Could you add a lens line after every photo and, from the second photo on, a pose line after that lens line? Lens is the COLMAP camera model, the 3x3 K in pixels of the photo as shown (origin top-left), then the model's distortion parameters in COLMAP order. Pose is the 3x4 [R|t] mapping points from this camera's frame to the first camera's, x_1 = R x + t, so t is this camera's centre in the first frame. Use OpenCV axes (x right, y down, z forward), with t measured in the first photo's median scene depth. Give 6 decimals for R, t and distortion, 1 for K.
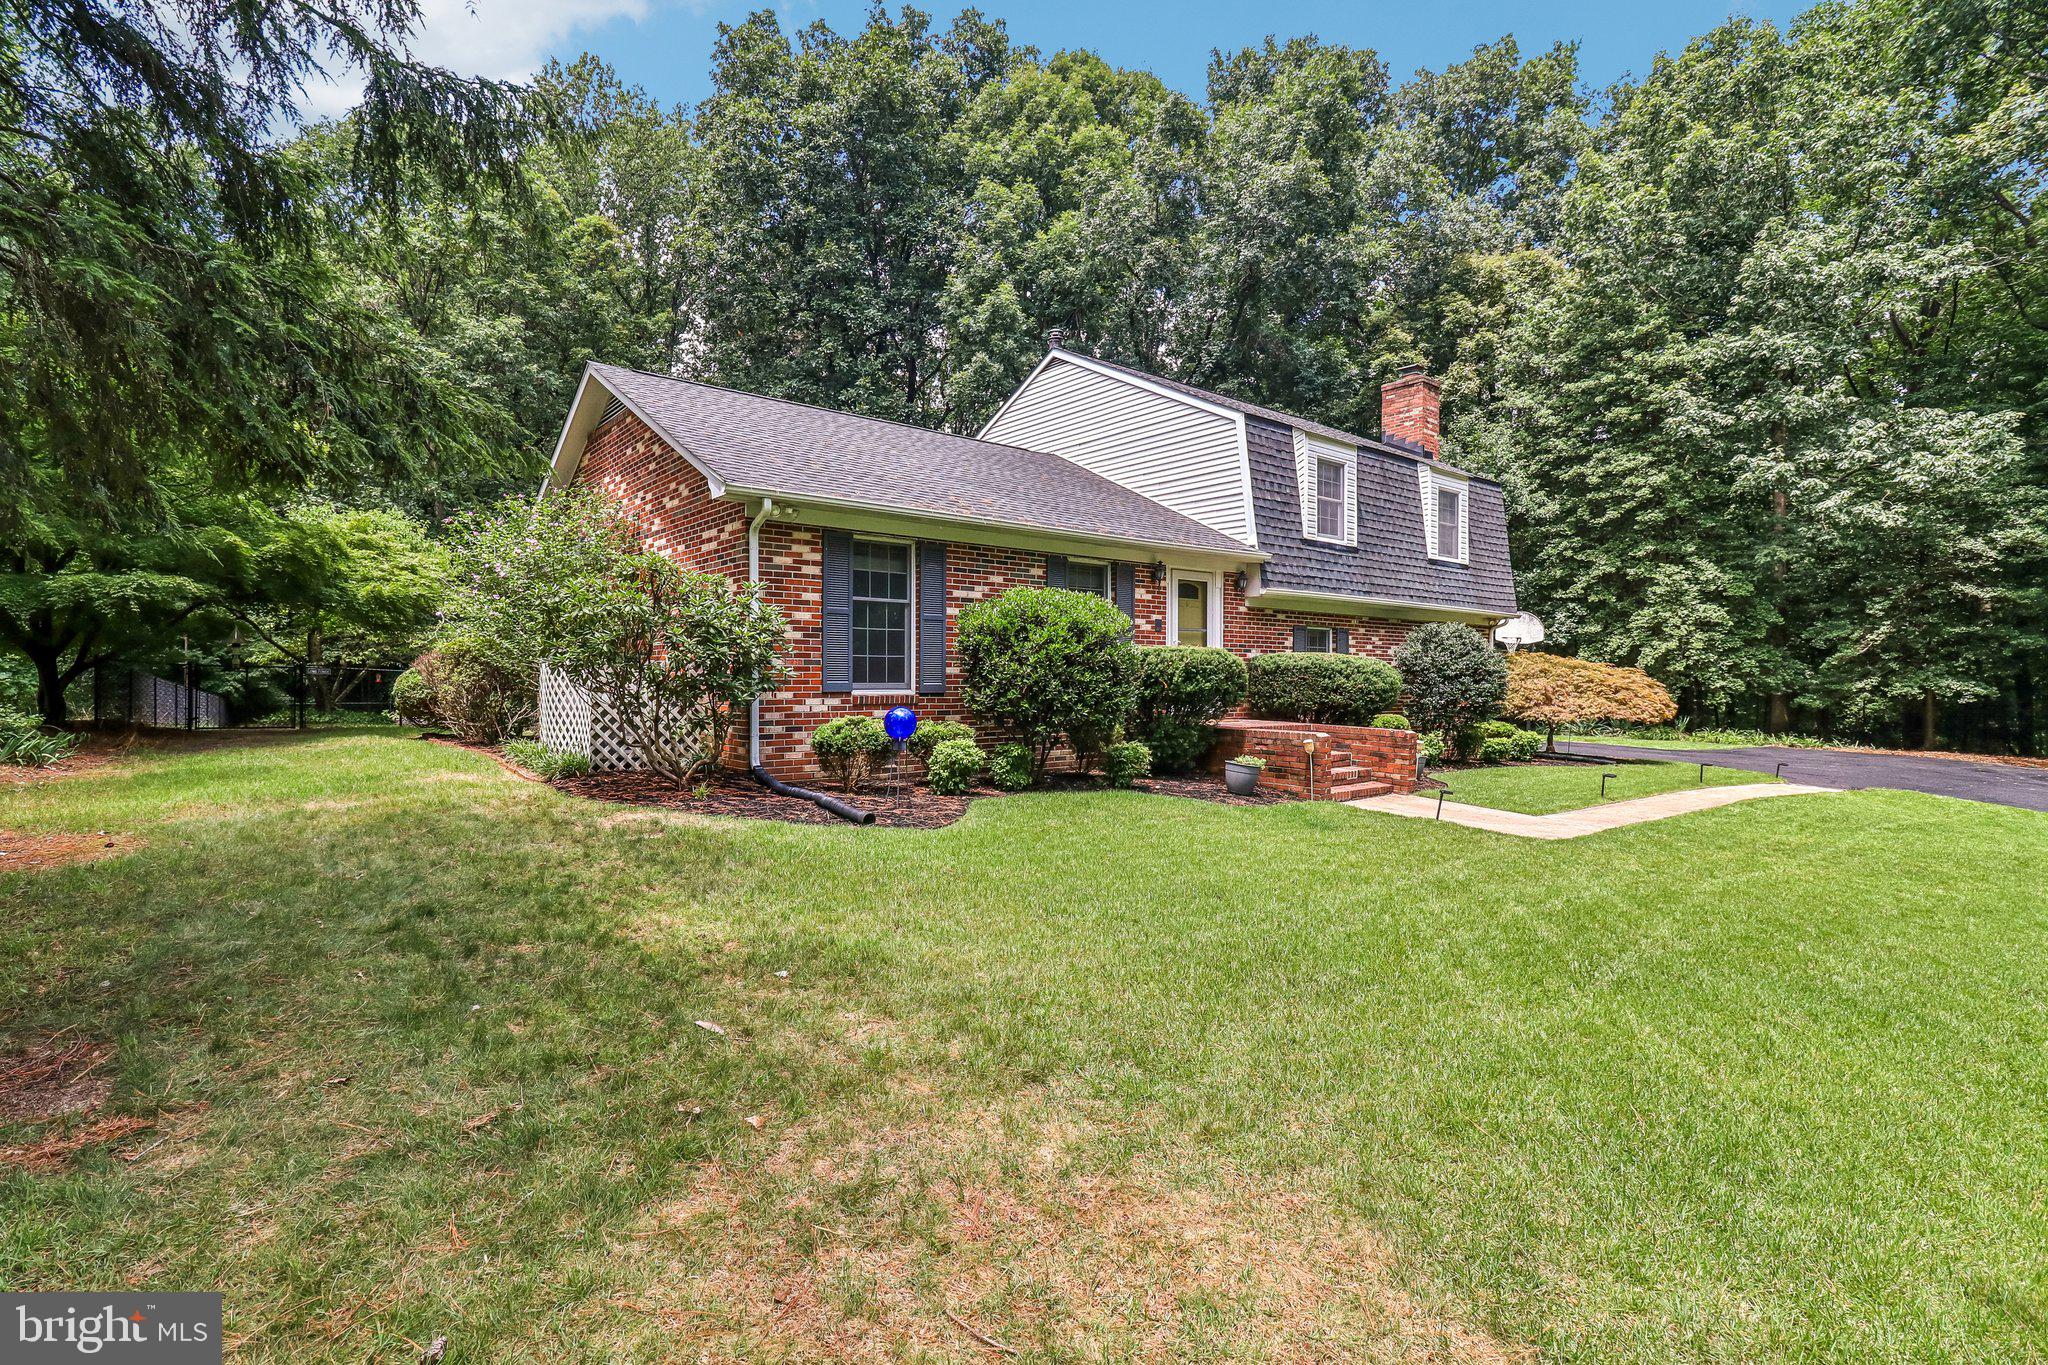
lens RADIAL K [[955.1, 0, 1007.9], [0, 955.1, 668.5], [0, 0, 1]] dist [0.001733, -0.012010]
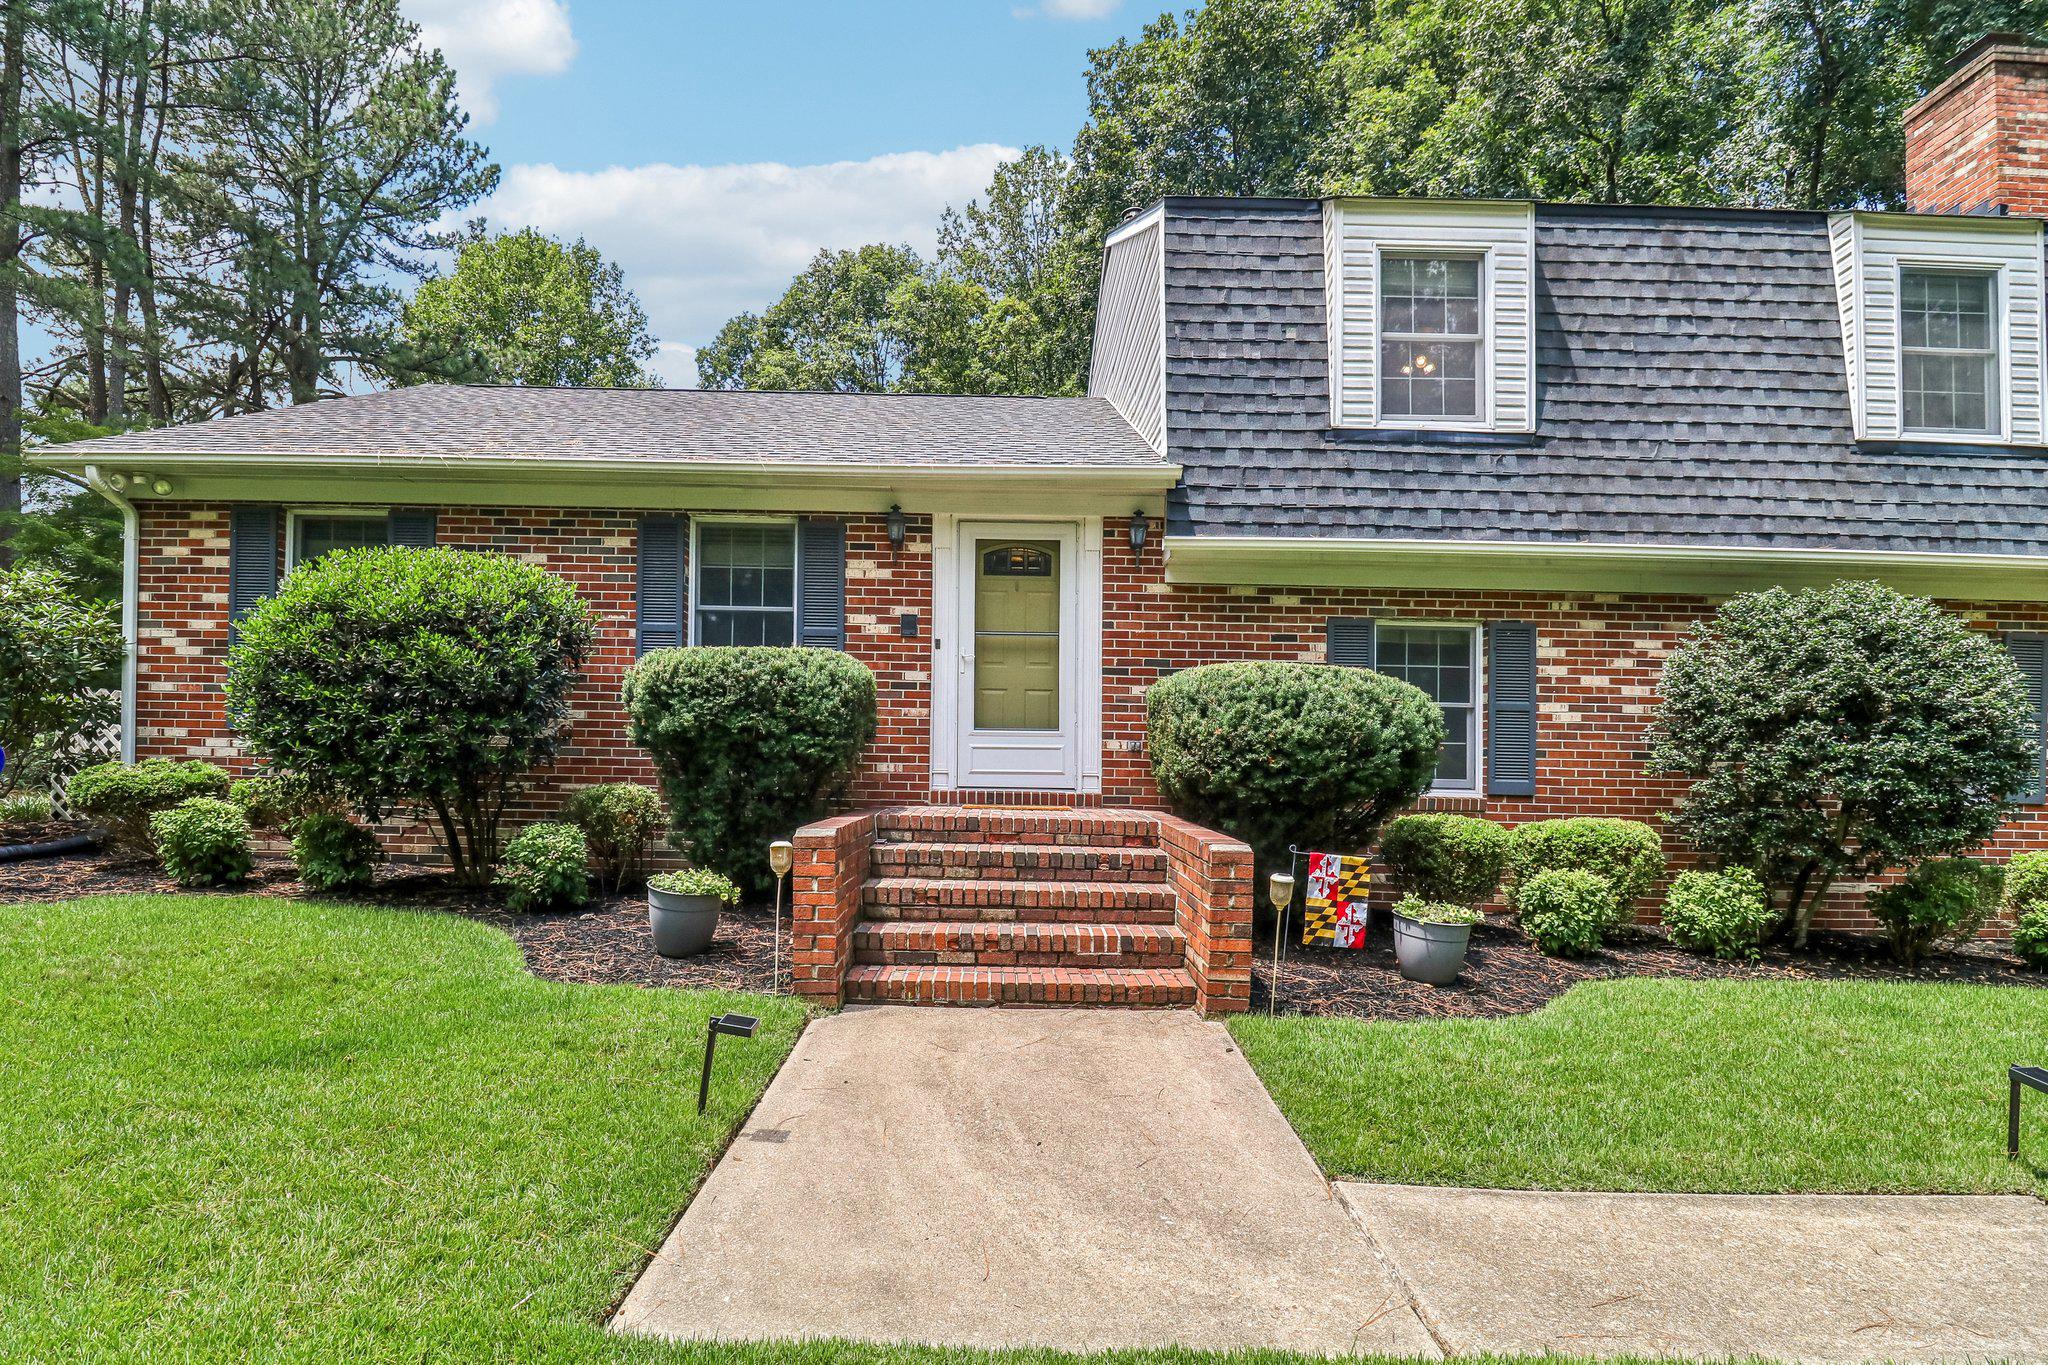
lens RADIAL K [[928.8, 0, 1005.4], [0, 928.8, 773.3], [0, 0, 1]] dist [-0.001655, -0.000395]
pose [[0.780530, 0.018087, -0.624857, 0.681820], [-0.010865, 0.999823, 0.015369, 0.039358], [0.625024, -0.005207, 0.780588, 0.789336]]
